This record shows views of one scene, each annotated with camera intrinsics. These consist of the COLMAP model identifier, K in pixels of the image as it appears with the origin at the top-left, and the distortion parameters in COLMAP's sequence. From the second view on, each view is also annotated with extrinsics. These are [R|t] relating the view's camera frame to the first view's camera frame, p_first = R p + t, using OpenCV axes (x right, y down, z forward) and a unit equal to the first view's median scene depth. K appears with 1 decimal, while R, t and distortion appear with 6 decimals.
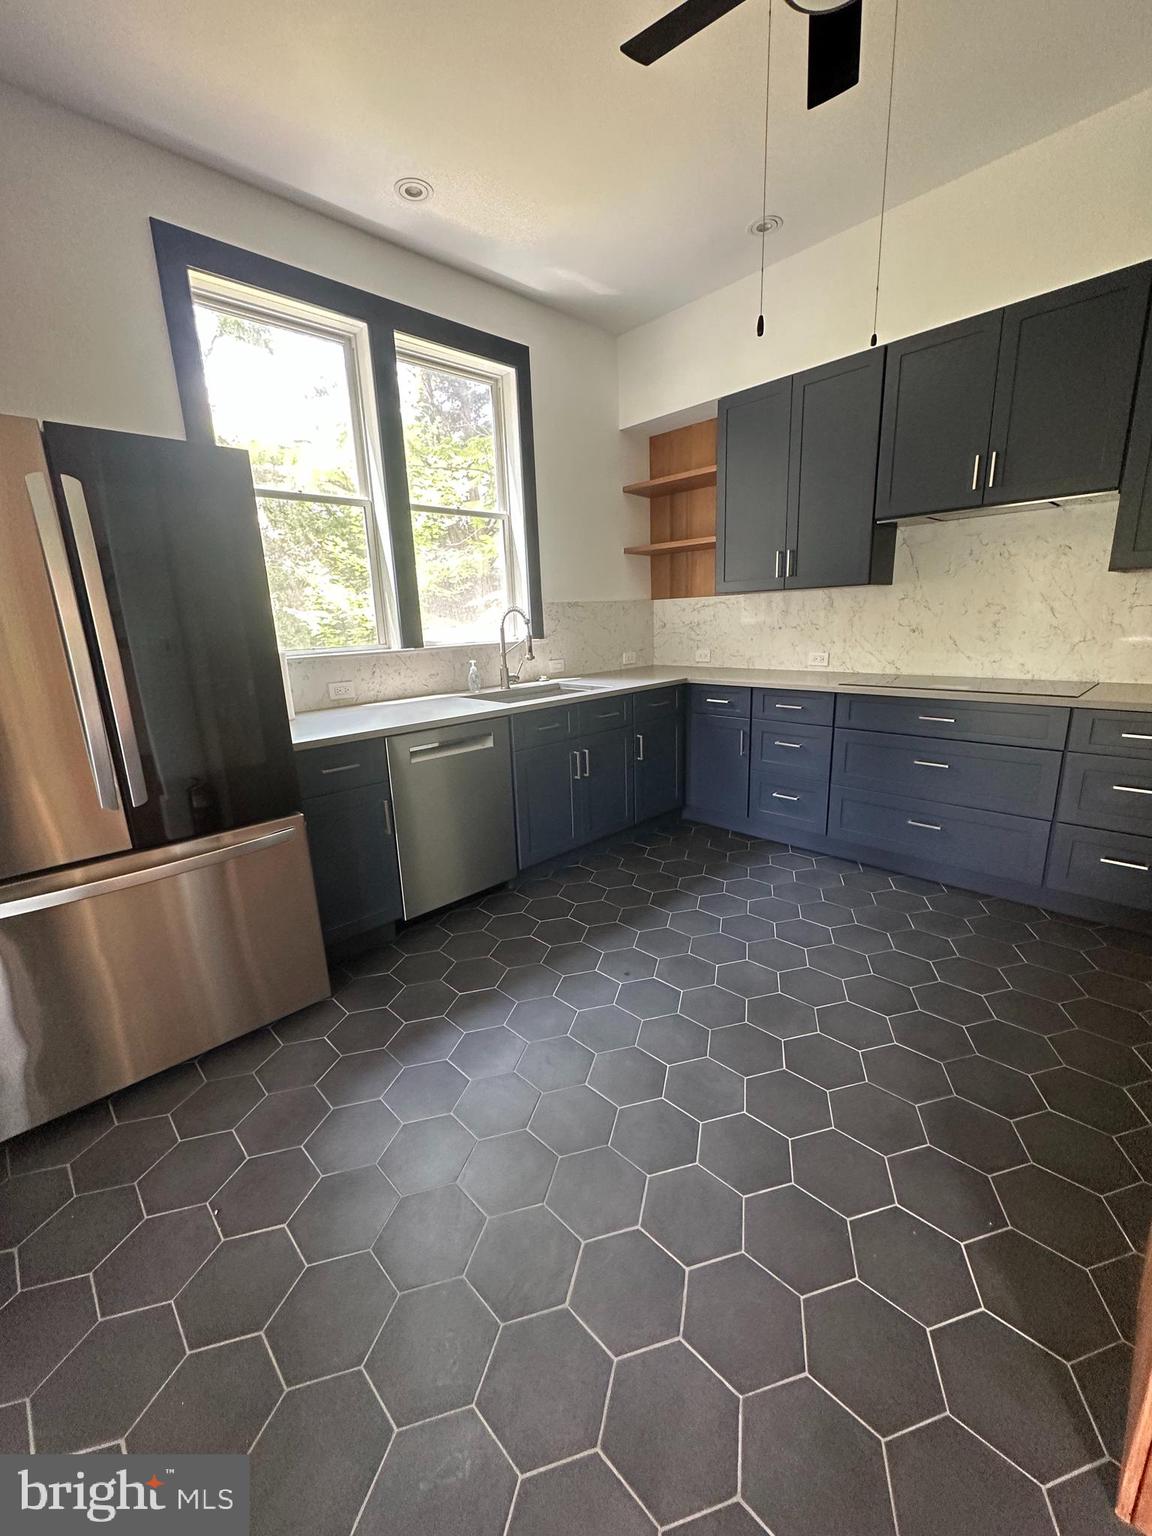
lens RADIAL K [[614.7, 0, 573.3], [0, 614.7, 766.1], [0, 0, 1]] dist [-0.002125, 0.000743]
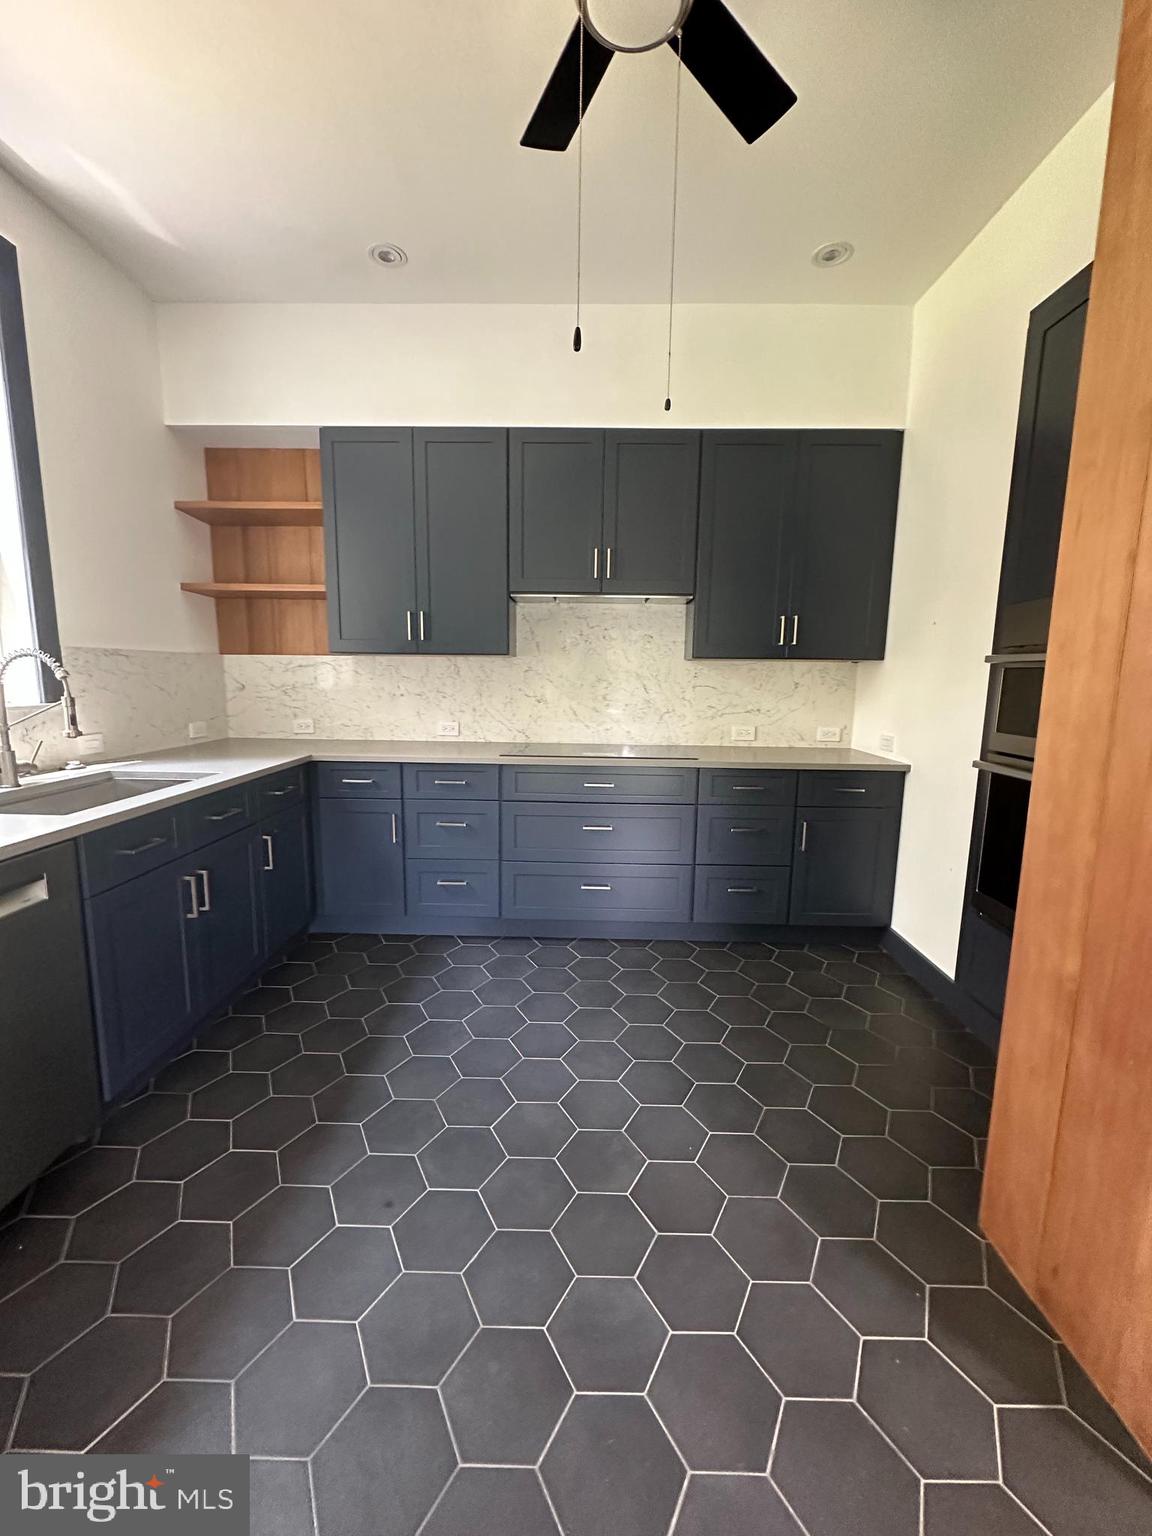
lens RADIAL K [[614.8, 0, 572.8], [0, 614.8, 765.9], [0, 0, 1]] dist [-0.004087, 0.002969]
pose [[0.706057, -0.055512, 0.705976, -0.143585], [0.128737, 0.990373, -0.050877, -0.048332], [-0.696355, 0.126808, 0.706406, 0.223645]]
